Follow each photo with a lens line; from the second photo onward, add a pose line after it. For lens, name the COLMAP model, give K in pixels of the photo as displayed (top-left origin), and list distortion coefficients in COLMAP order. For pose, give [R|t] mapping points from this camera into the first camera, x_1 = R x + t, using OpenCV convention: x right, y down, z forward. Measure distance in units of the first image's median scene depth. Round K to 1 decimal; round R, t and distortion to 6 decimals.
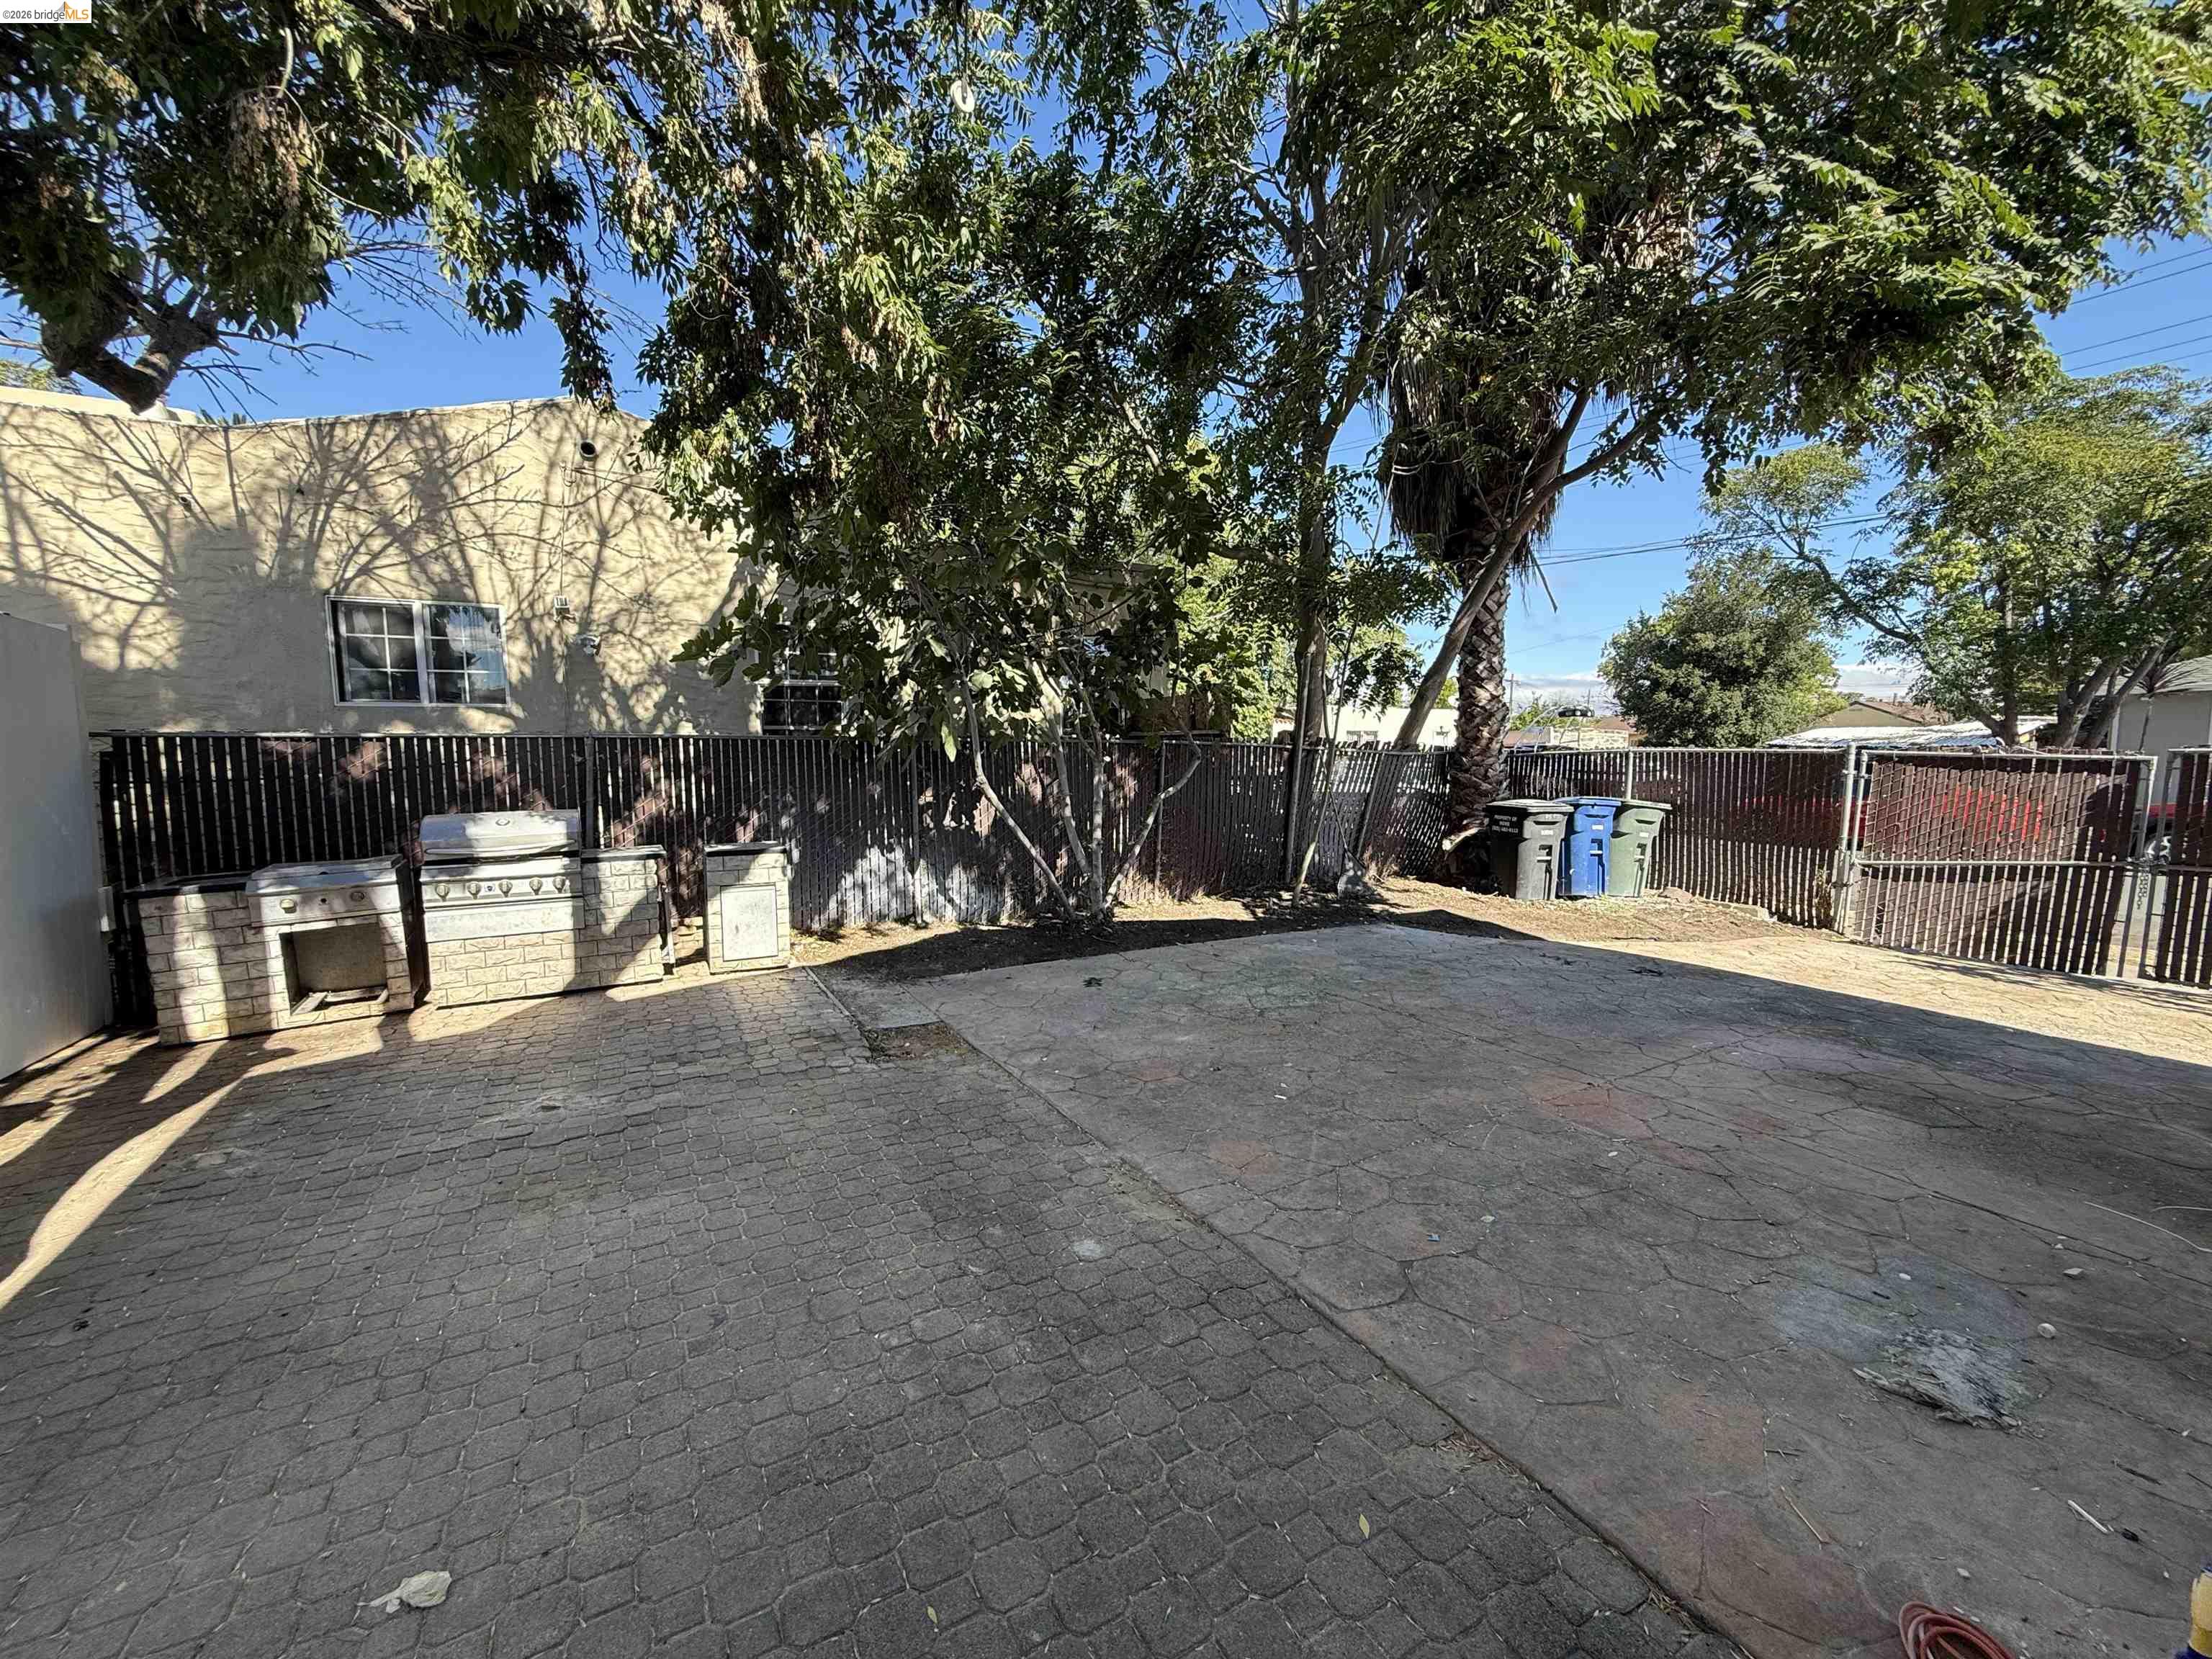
lens RADIAL K [[880.7, 0, 1108.7], [0, 880.7, 829.6], [0, 0, 1]] dist [-0.001252, 0.000226]
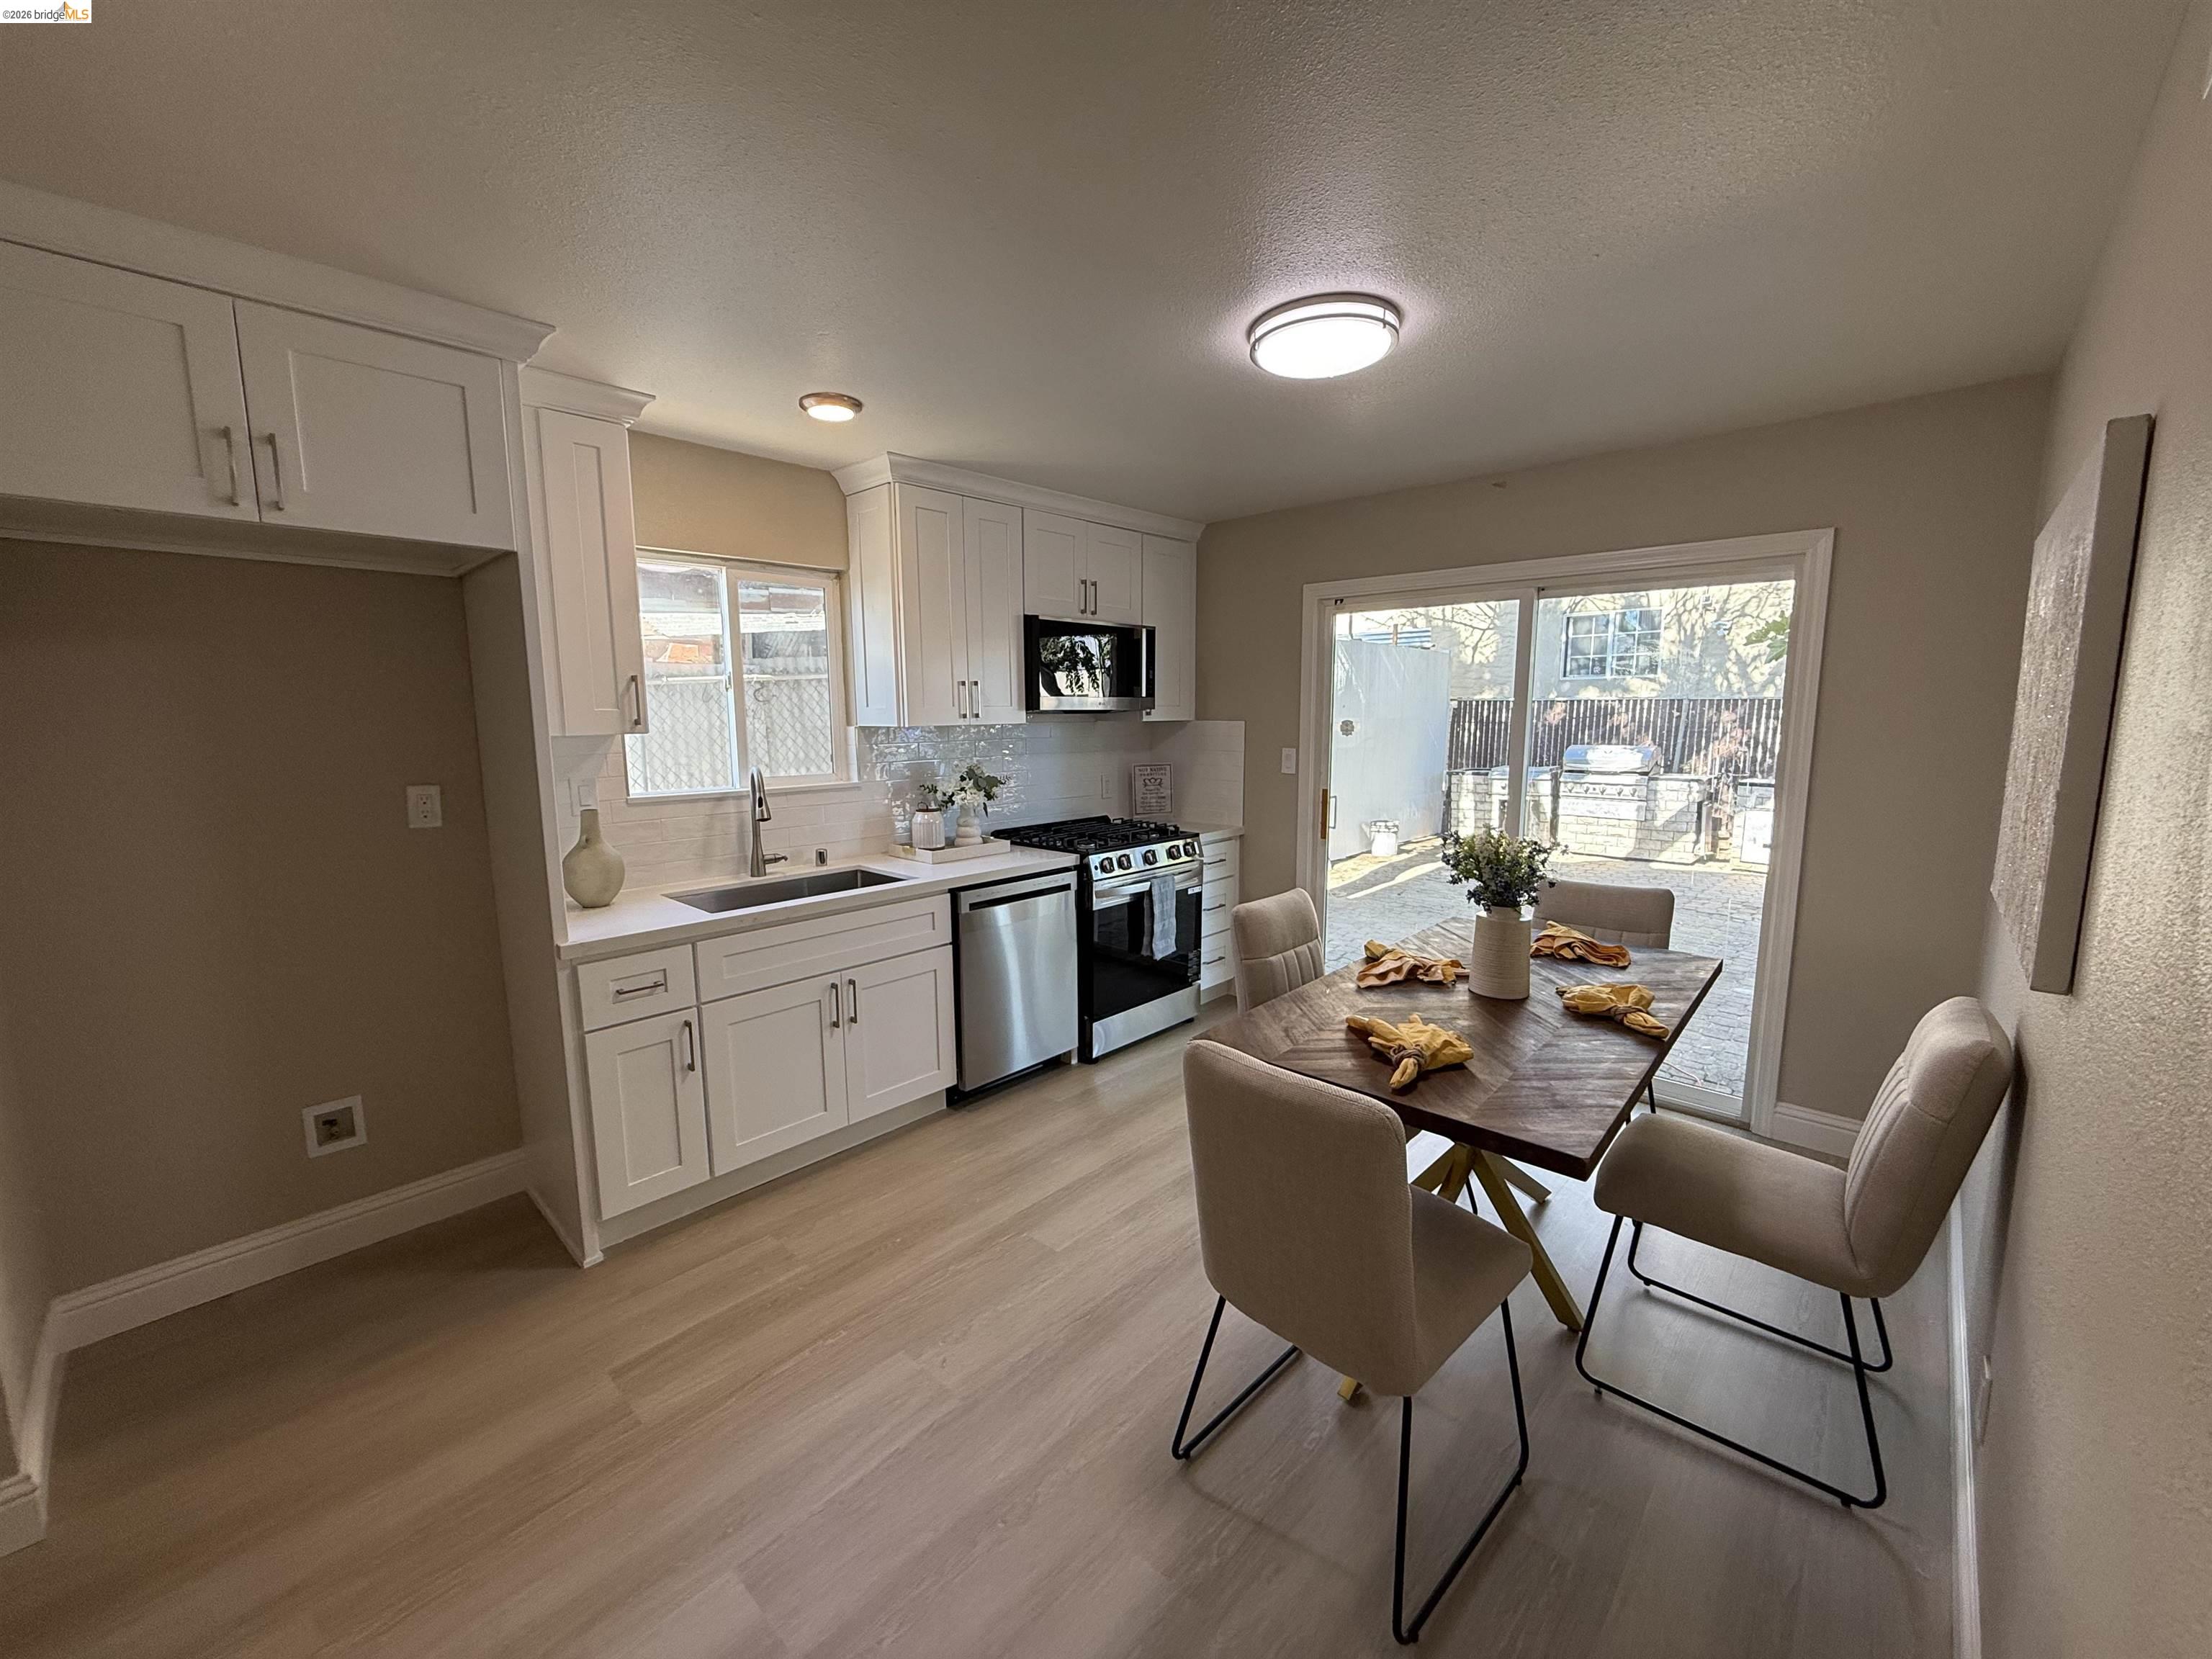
lens RADIAL K [[884.2, 0, 1104.2], [0, 884.2, 830.9], [0, 0, 1]] dist [-0.000343, 0.000035]
pose [[0.293637, 0.143677, -0.945058, 0.607195], [-0.081247, 0.988814, 0.125085, 0.008144], [0.952458, 0.040054, 0.302026, -0.399763]]
